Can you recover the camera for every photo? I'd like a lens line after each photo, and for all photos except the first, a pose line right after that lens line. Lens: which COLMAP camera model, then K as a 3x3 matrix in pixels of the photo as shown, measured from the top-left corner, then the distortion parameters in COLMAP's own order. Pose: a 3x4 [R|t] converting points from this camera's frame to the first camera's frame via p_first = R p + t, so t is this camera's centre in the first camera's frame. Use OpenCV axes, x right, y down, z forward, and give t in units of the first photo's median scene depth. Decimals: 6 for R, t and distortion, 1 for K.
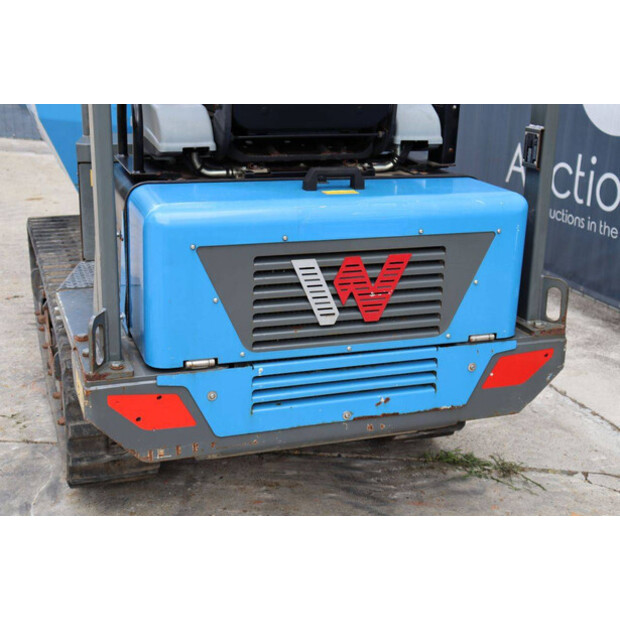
lens RADIAL K [[904.9, 0, 309.9], [0, 904.9, 309.1], [0, 0, 1]] dist [0.077218, 0.000000]
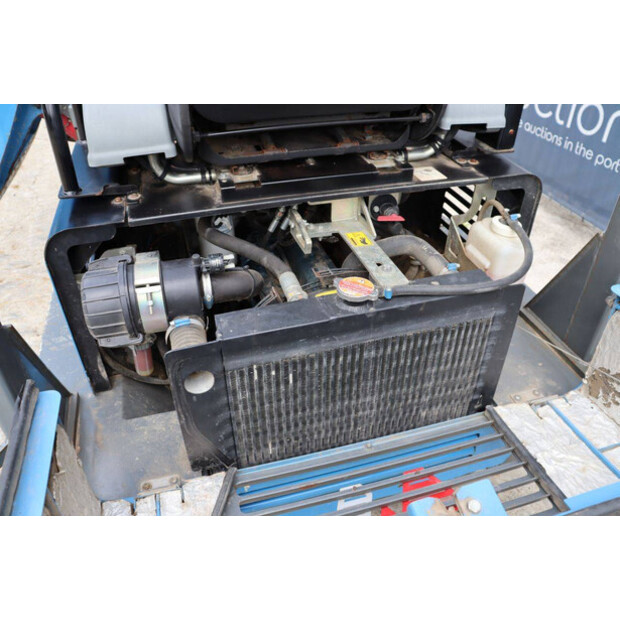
lens RADIAL K [[514.6, 0, 308.9], [0, 514.6, 310.5], [0, 0, 1]] dist [-0.113739, 0.050245]
pose [[0.998981, 0.015209, -0.042503, 0.005033], [-0.000852, 0.947720, 0.319102, -0.093873], [0.045134, -0.318740, 0.946767, 0.314378]]
